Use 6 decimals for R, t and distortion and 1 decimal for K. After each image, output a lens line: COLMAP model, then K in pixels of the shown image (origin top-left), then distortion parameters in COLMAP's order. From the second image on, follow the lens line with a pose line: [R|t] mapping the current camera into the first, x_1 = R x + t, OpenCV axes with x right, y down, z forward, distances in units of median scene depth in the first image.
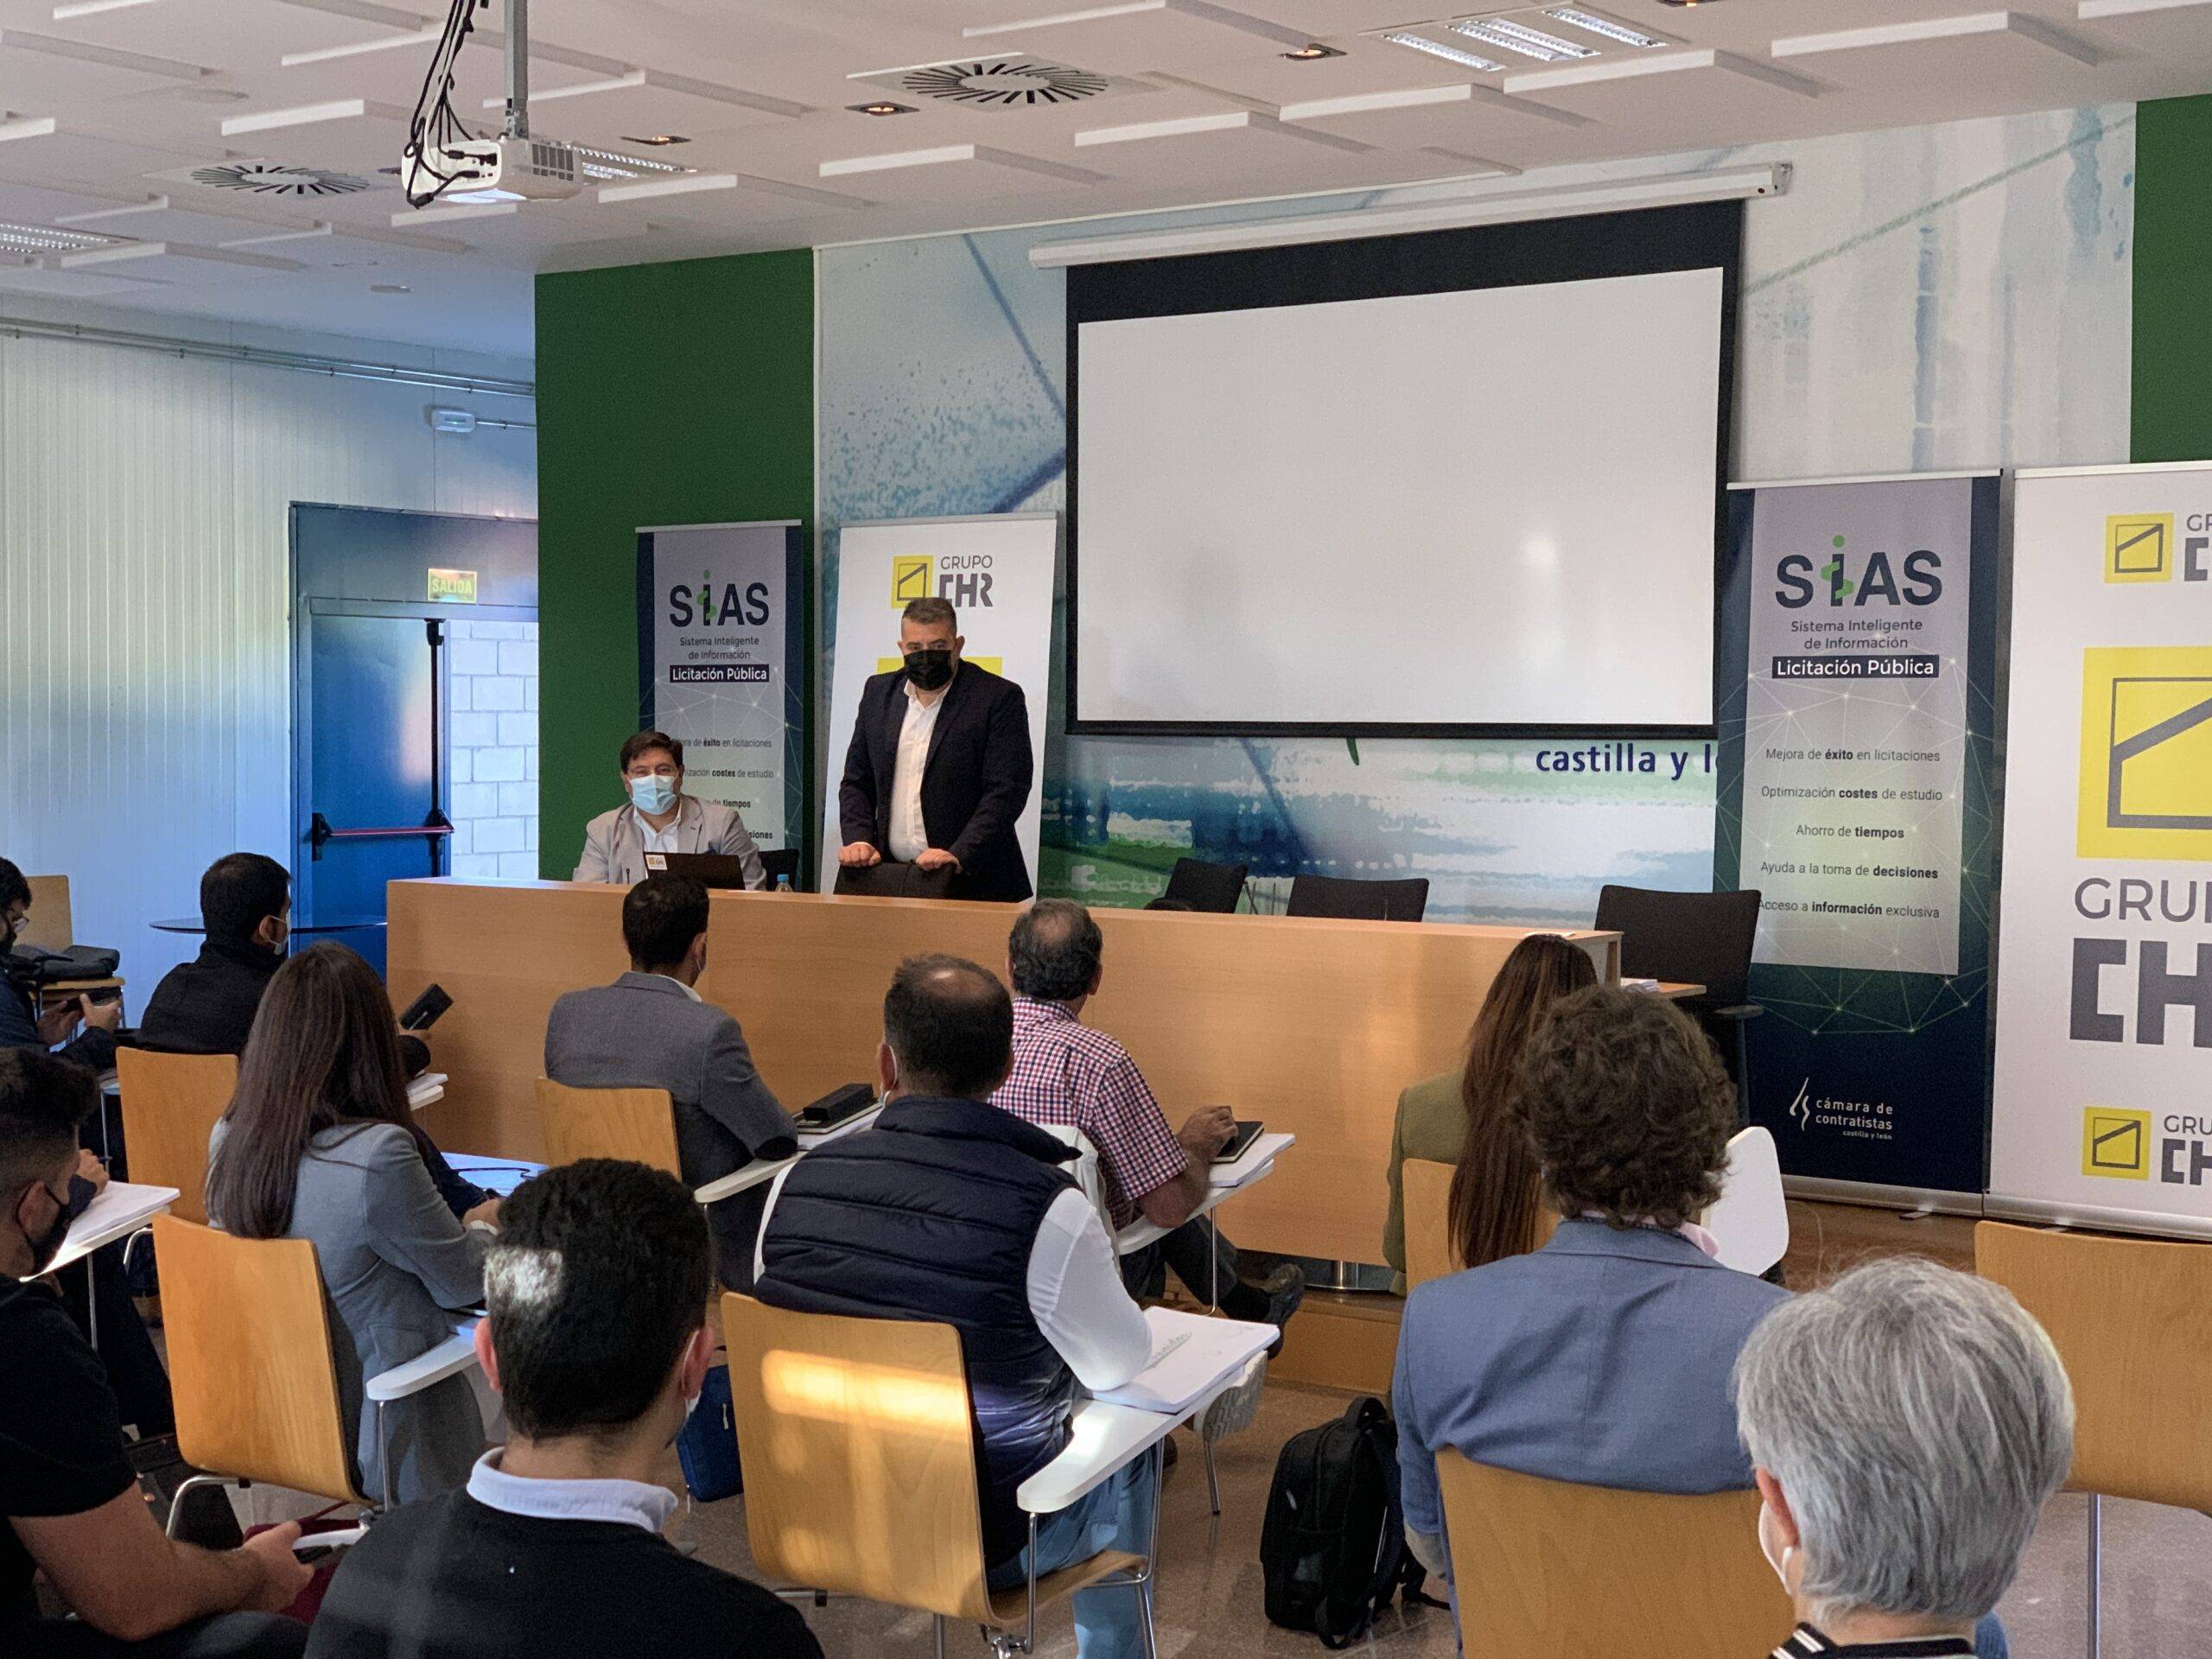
lens RADIAL K [[3329.0, 0, 1112.2], [0, 3329.0, 809.1], [0, 0, 1]] dist [0.182240, -0.702976]
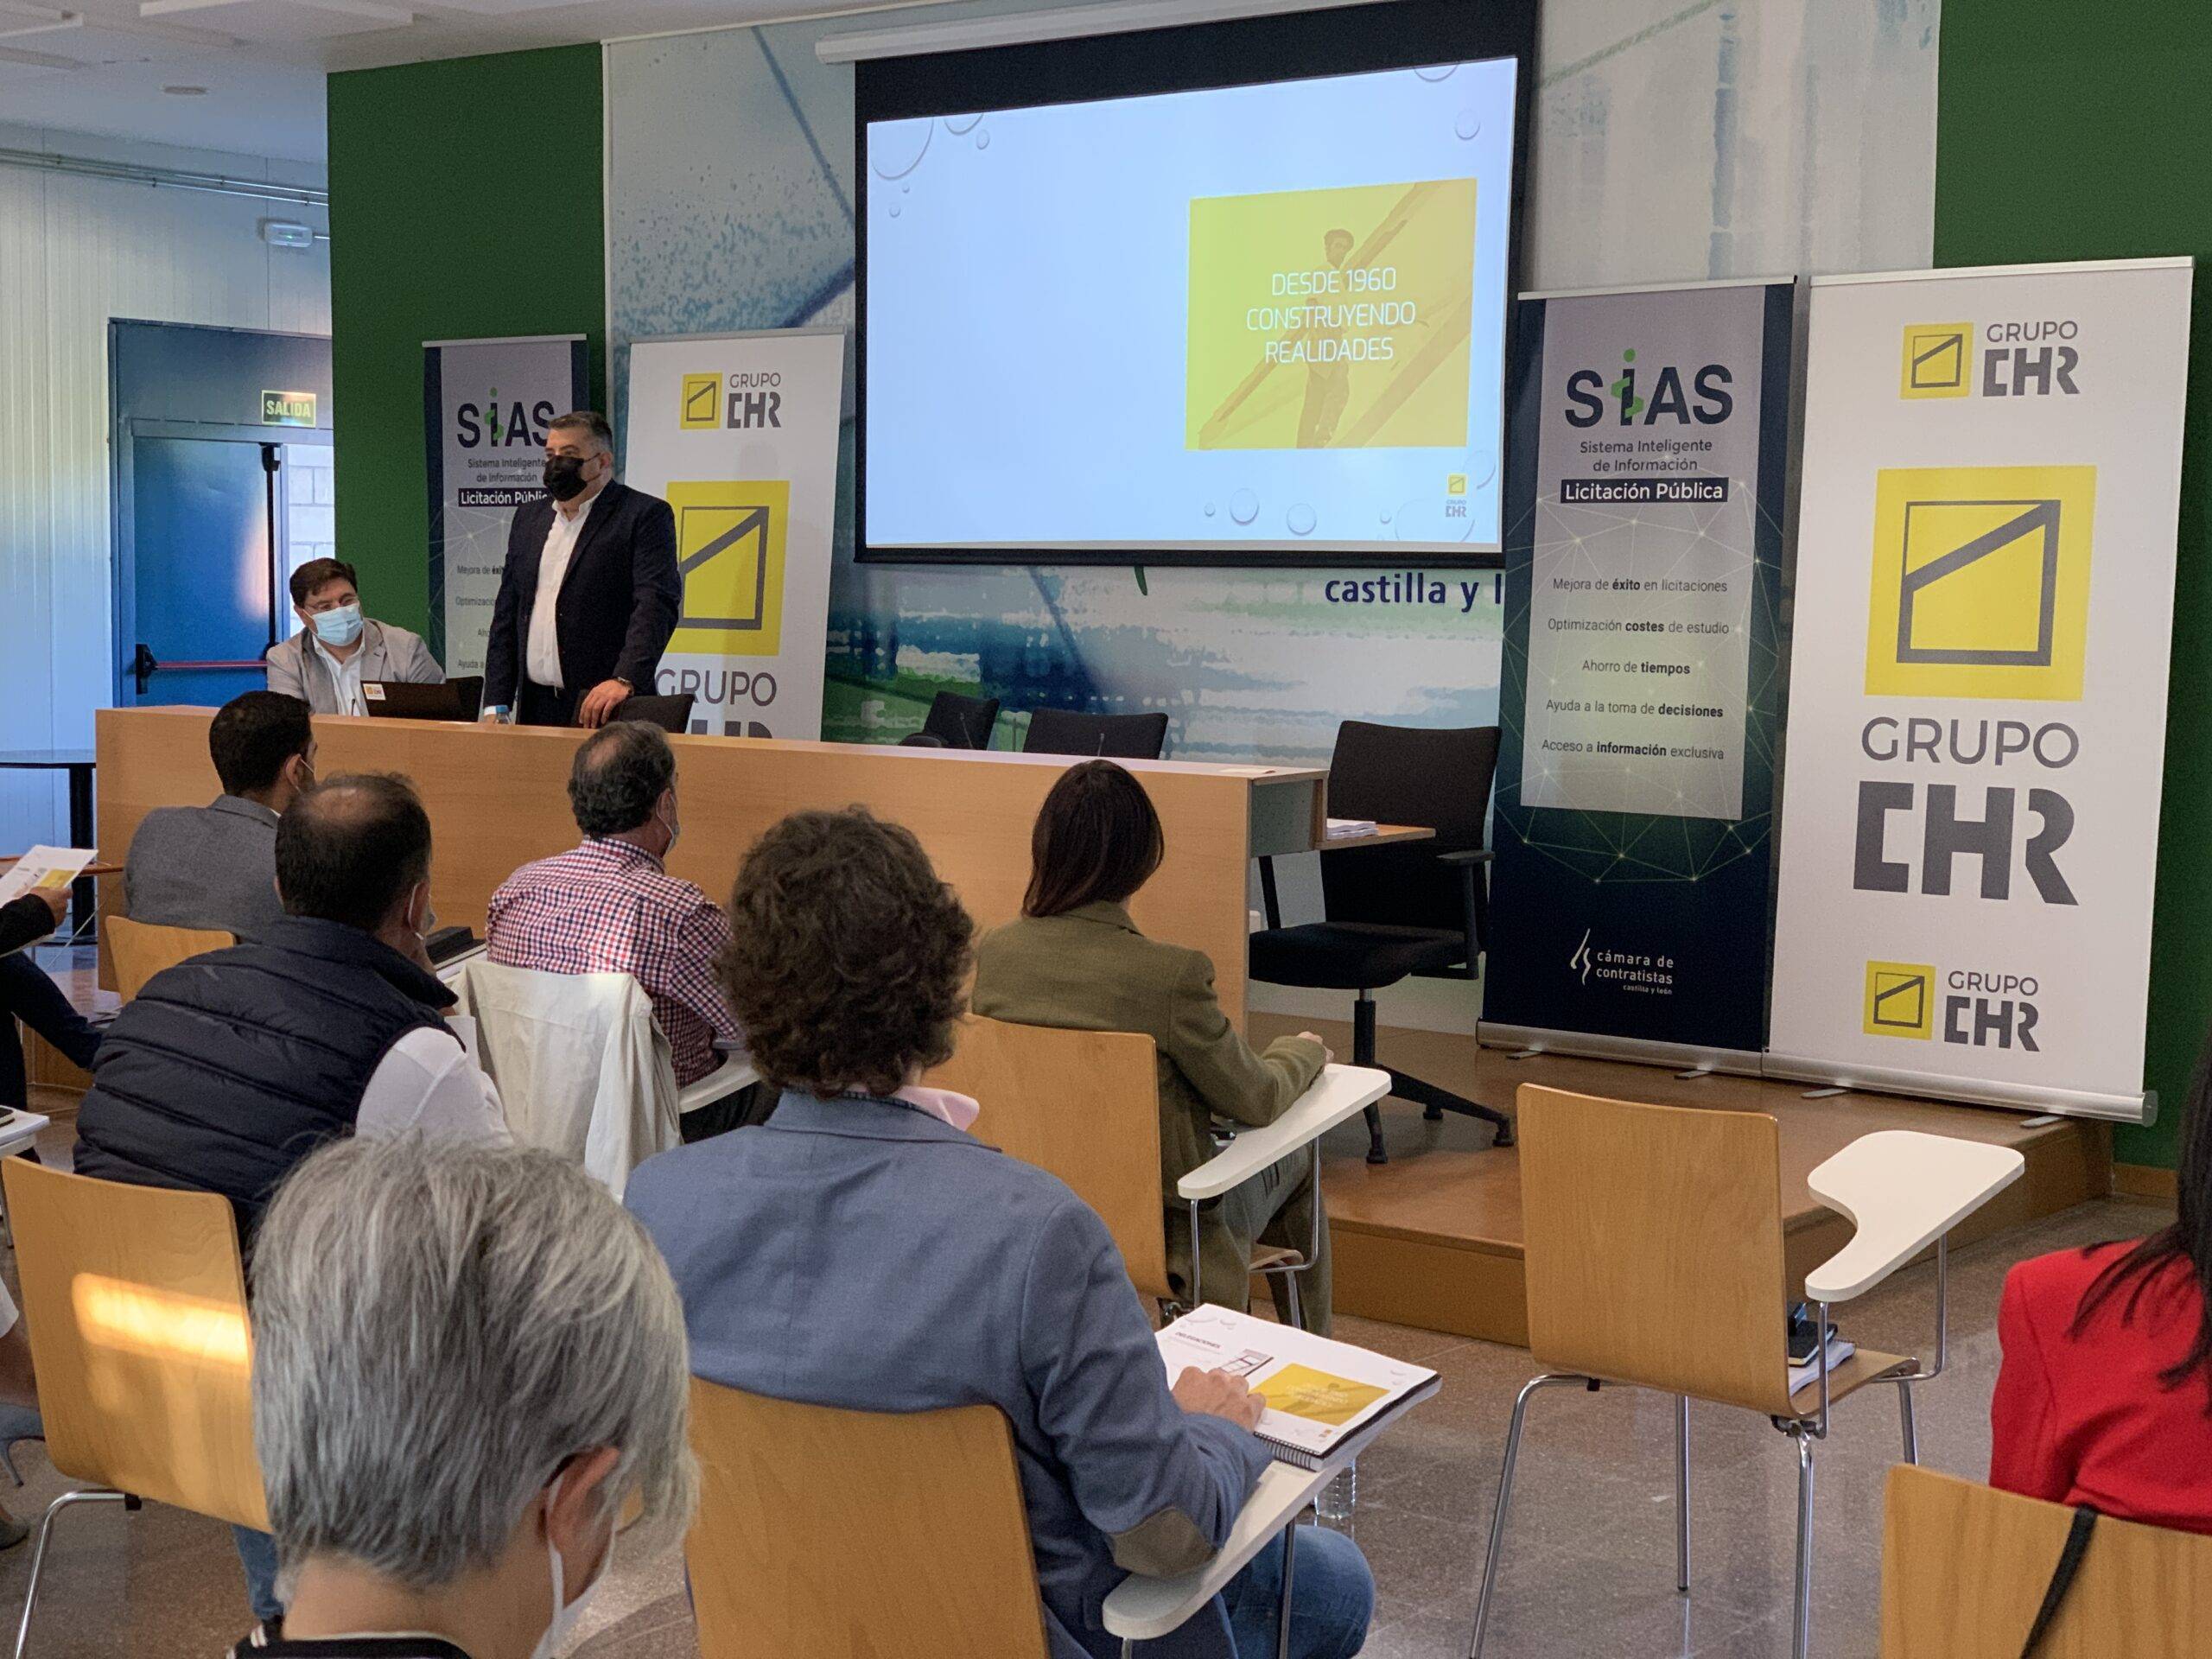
lens RADIAL K [[3341.1, 0, 1107.8], [0, 3341.1, 790.6], [0, 0, 1]] dist [0.167194, -0.144024]
pose [[0.999733, 0.006288, -0.022245, 0.091911], [-0.005399, 0.999193, 0.039800, 0.004529], [0.022477, -0.039669, 0.998960, 0.055774]]
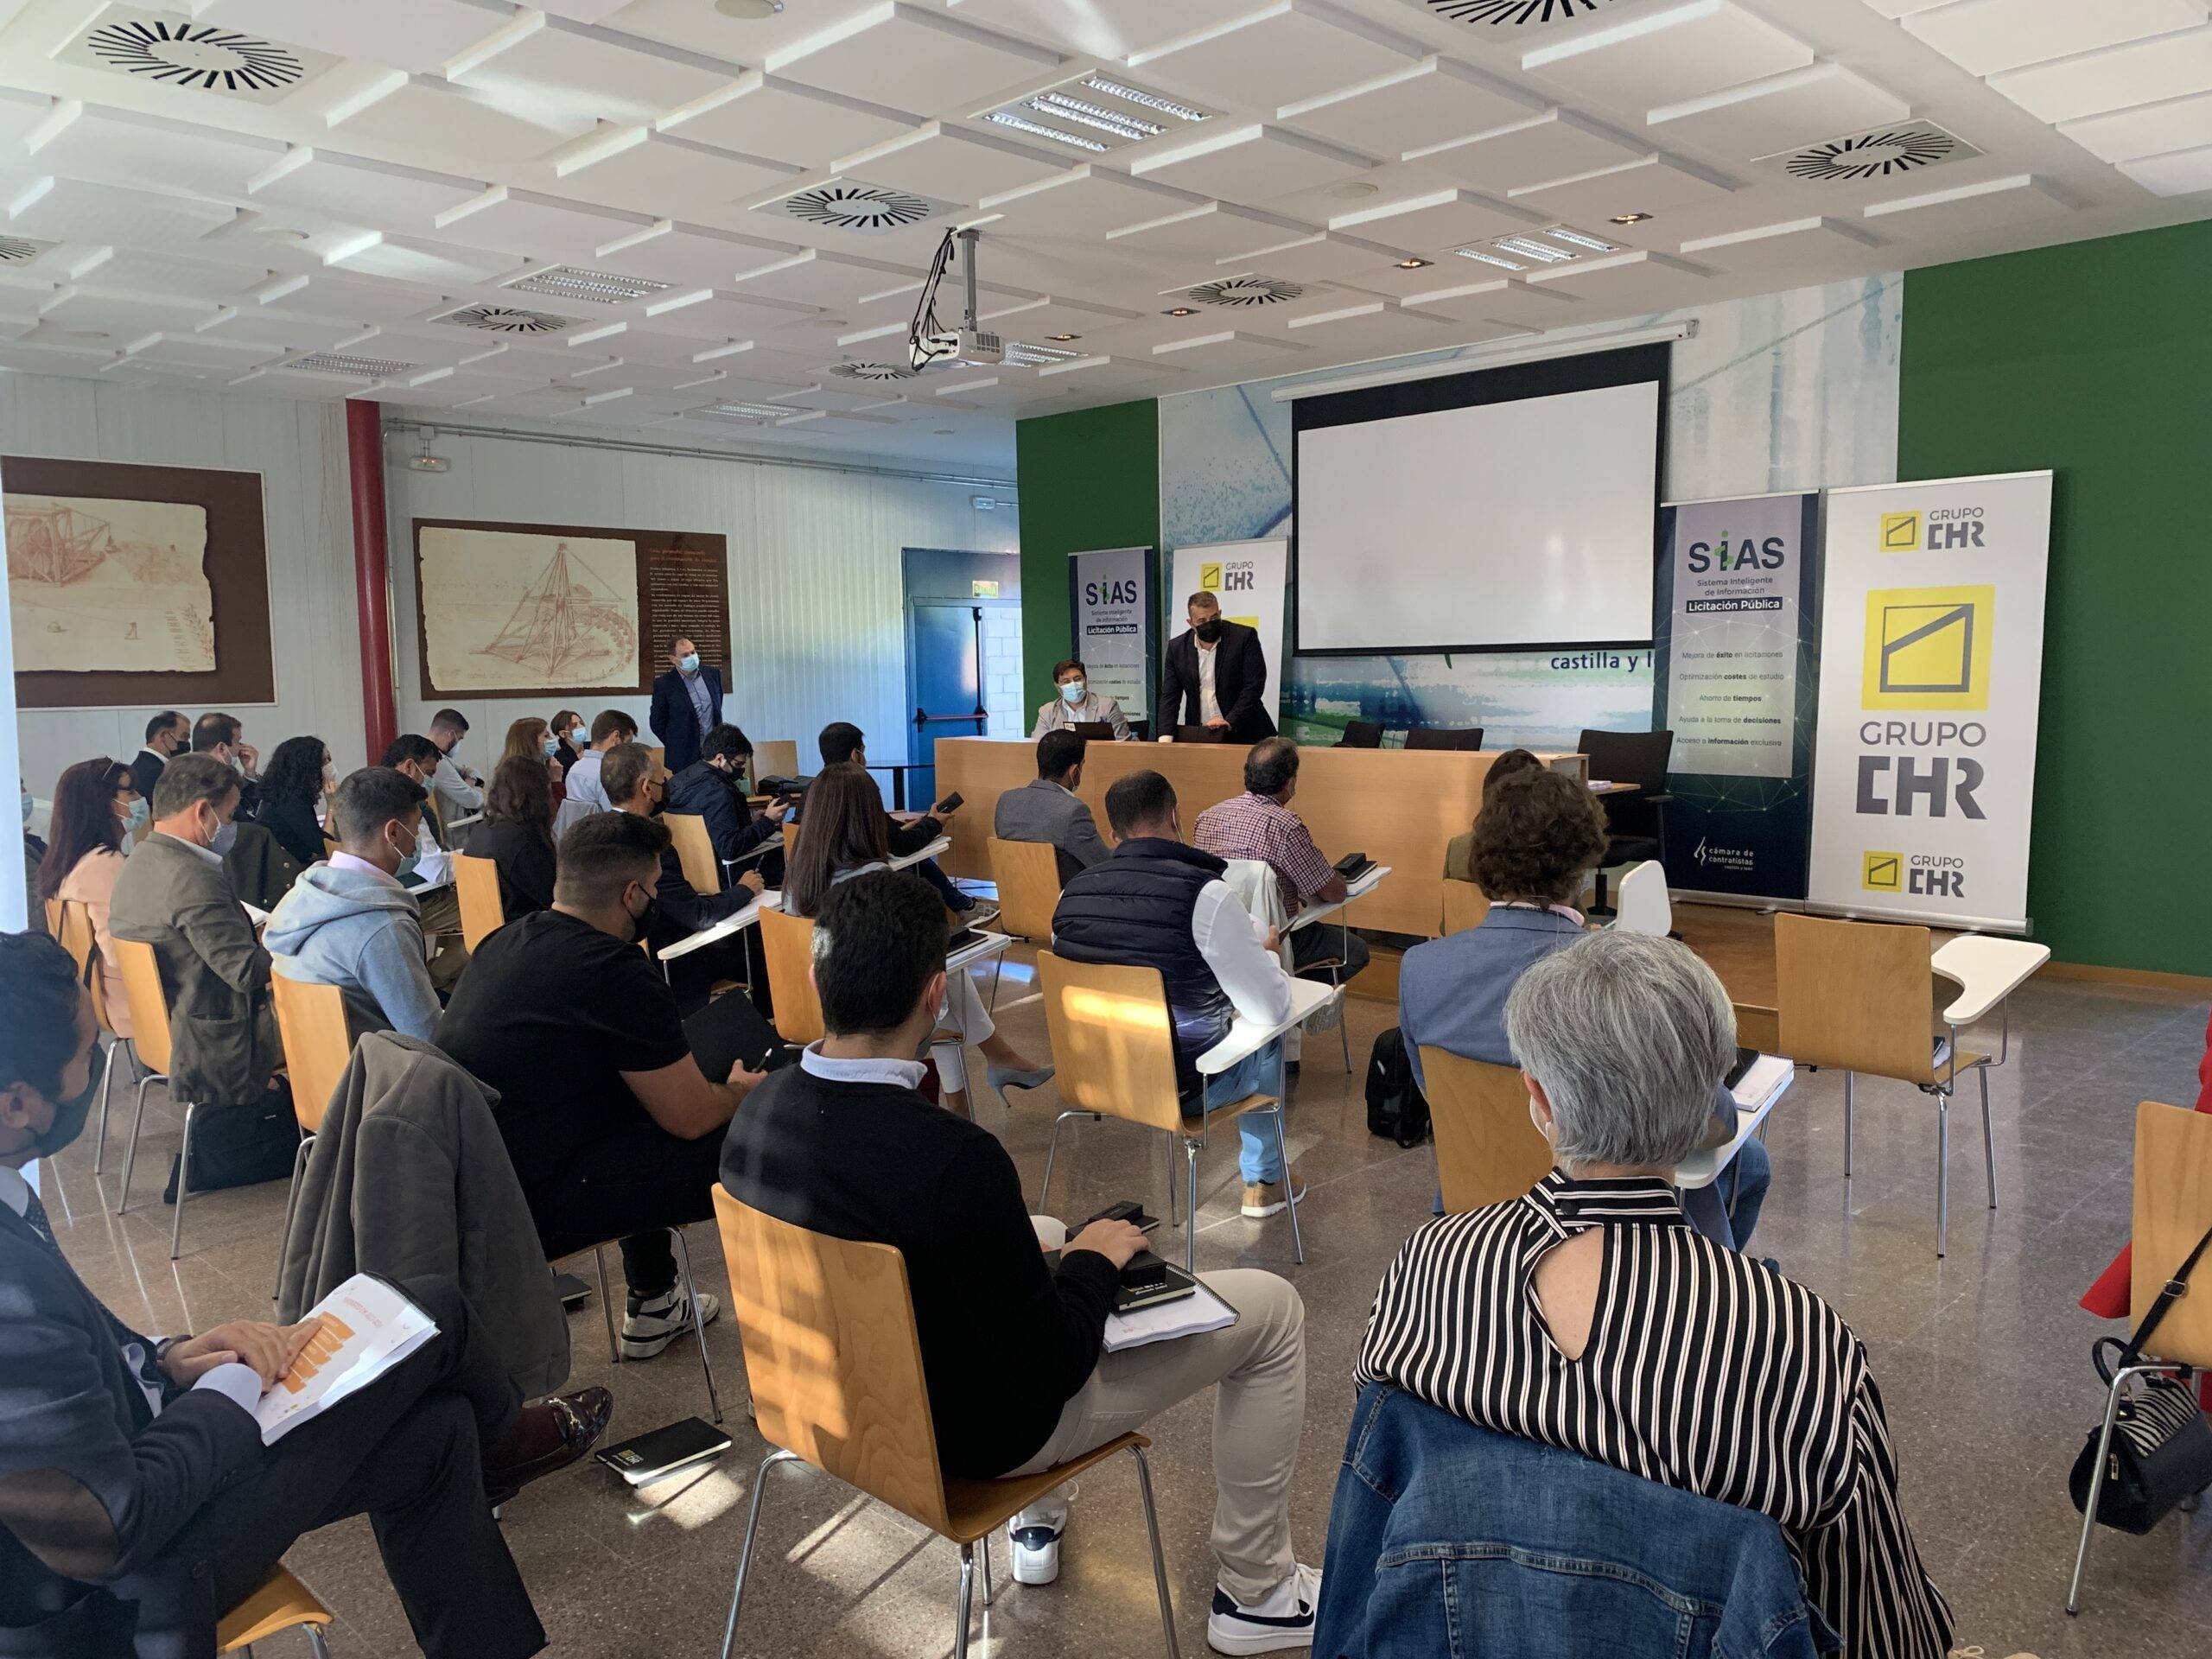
lens RADIAL K [[1697.3, 0, 1112.5], [0, 1697.3, 823.7], [0, 0, 1]] dist [0.053344, -0.081913]
pose [[0.989388, -0.007054, -0.145124, 0.026558], [0.016761, 0.997694, 0.065776, 0.007758], [0.144326, -0.067511, 0.987225, 0.052068]]
